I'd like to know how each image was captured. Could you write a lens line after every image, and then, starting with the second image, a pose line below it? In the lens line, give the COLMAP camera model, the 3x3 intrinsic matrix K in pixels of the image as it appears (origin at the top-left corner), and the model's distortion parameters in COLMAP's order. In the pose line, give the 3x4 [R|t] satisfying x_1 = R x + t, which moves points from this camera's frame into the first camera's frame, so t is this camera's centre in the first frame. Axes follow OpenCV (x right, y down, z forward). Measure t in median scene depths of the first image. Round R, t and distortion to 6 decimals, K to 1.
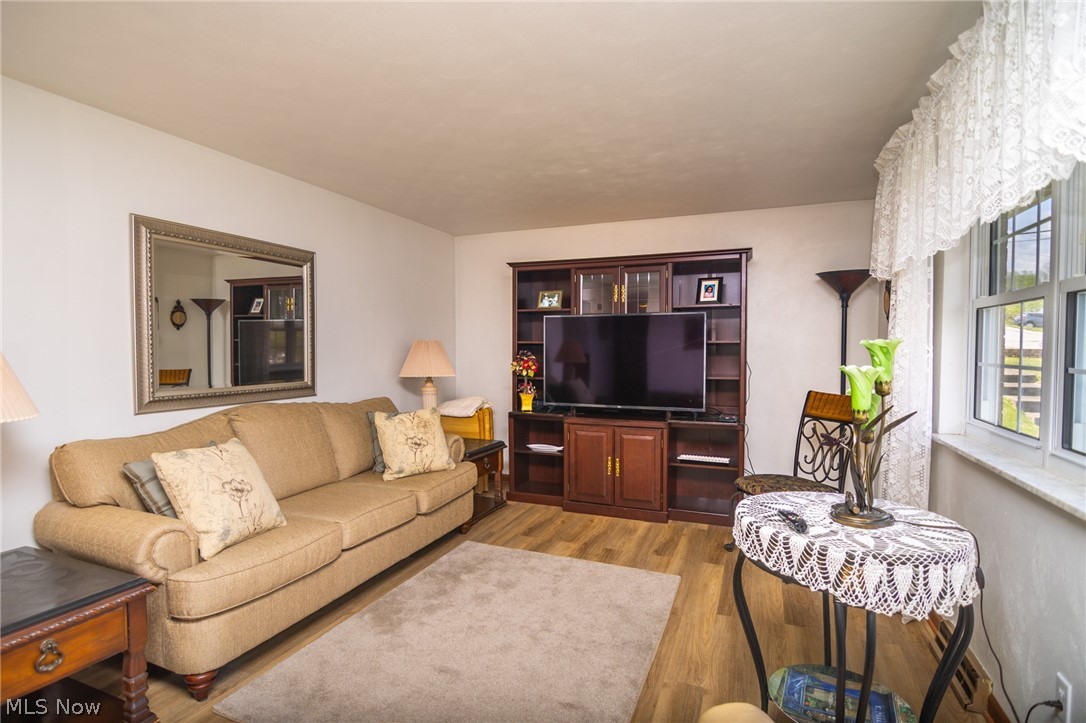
lens RADIAL K [[551.1, 0, 538.6], [0, 551.1, 360.5], [0, 0, 1]] dist [0.001101, -0.003691]
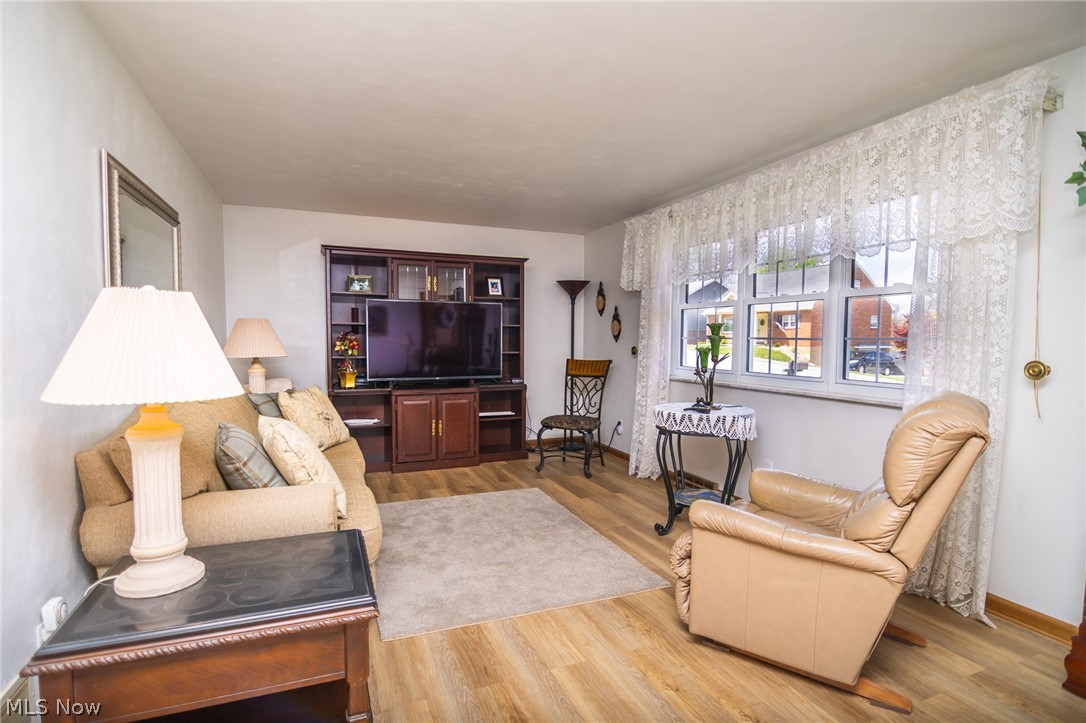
lens RADIAL K [[551.1, 0, 545.1], [0, 551.1, 365.7], [0, 0, 1]] dist [0.001101, -0.003691]
pose [[0.702803, -0.035109, 0.710518, -0.611840], [0.013045, 0.999250, 0.036473, 0.017656], [-0.711265, -0.016364, 0.702733, -0.016241]]
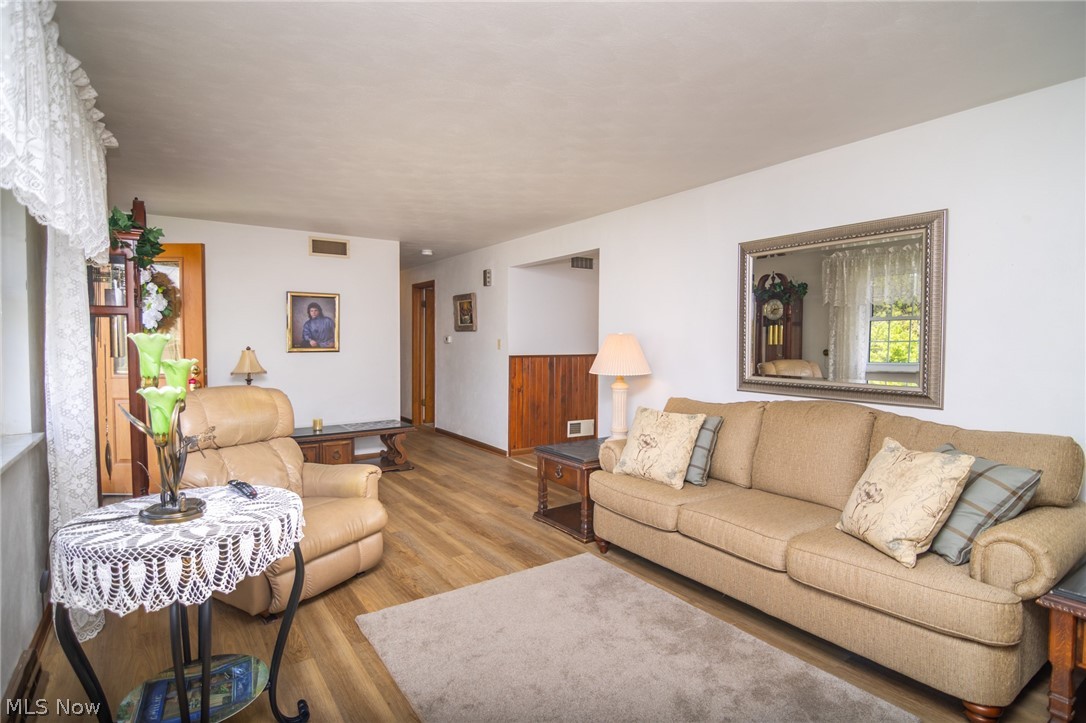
lens RADIAL K [[551.1, 0, 548.7], [0, 551.1, 355.1], [0, 0, 1]] dist [0.001101, -0.003691]
pose [[-0.535504, 0.026423, -0.844119, 0.477886], [-0.024292, 0.998615, 0.046670, -0.029646], [0.844183, 0.045497, -0.534121, 0.948171]]
